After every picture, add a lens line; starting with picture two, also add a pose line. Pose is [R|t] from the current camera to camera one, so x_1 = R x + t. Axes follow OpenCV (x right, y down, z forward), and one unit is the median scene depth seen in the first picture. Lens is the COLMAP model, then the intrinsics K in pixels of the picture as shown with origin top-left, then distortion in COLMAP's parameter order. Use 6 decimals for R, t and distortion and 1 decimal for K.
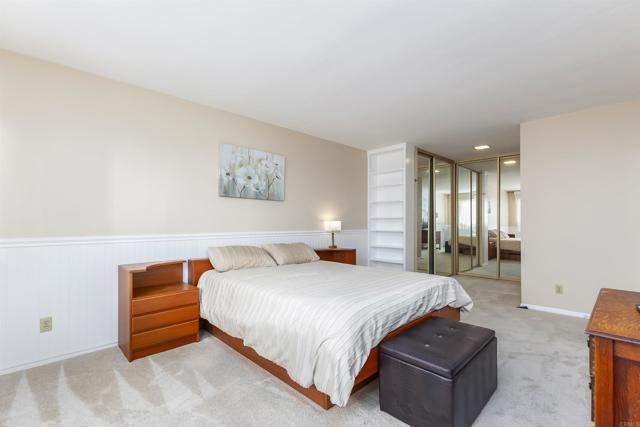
lens RADIAL K [[288.6, 0, 315.8], [0, 288.6, 223.3], [0, 0, 1]] dist [0.002120, 0.000431]
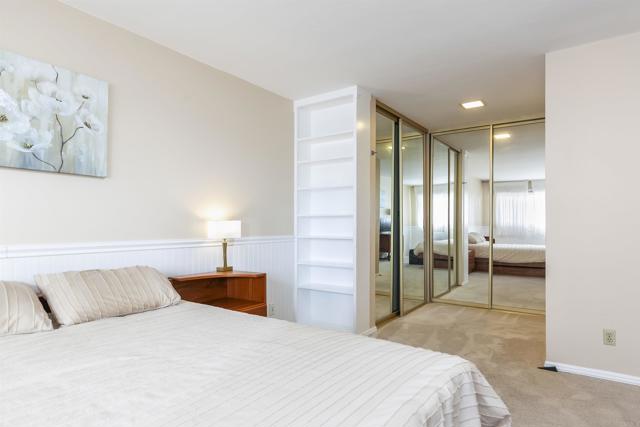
lens RADIAL K [[370.4, 0, 317.3], [0, 370.4, 228.3], [0, 0, 1]] dist [-0.002442, 0.000011]
pose [[0.982231, -0.003840, 0.187637, 0.112807], [0.002046, 0.999950, 0.009755, -0.000034], [-0.187665, -0.009198, 0.982190, 0.343051]]
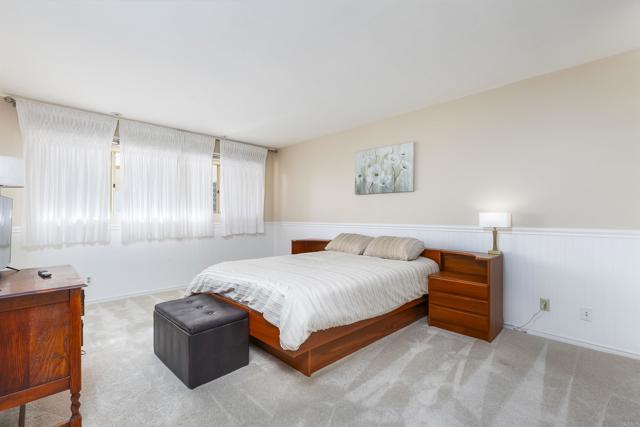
lens RADIAL K [[288.6, 0, 320.5], [0, 288.6, 211.1], [0, 0, 1]] dist [0.002120, 0.000431]
pose [[0.025228, -0.007228, -0.999656, 0.796308], [0.006802, 0.999952, -0.007059, -0.010106], [0.999659, -0.006622, 0.025276, 0.684232]]
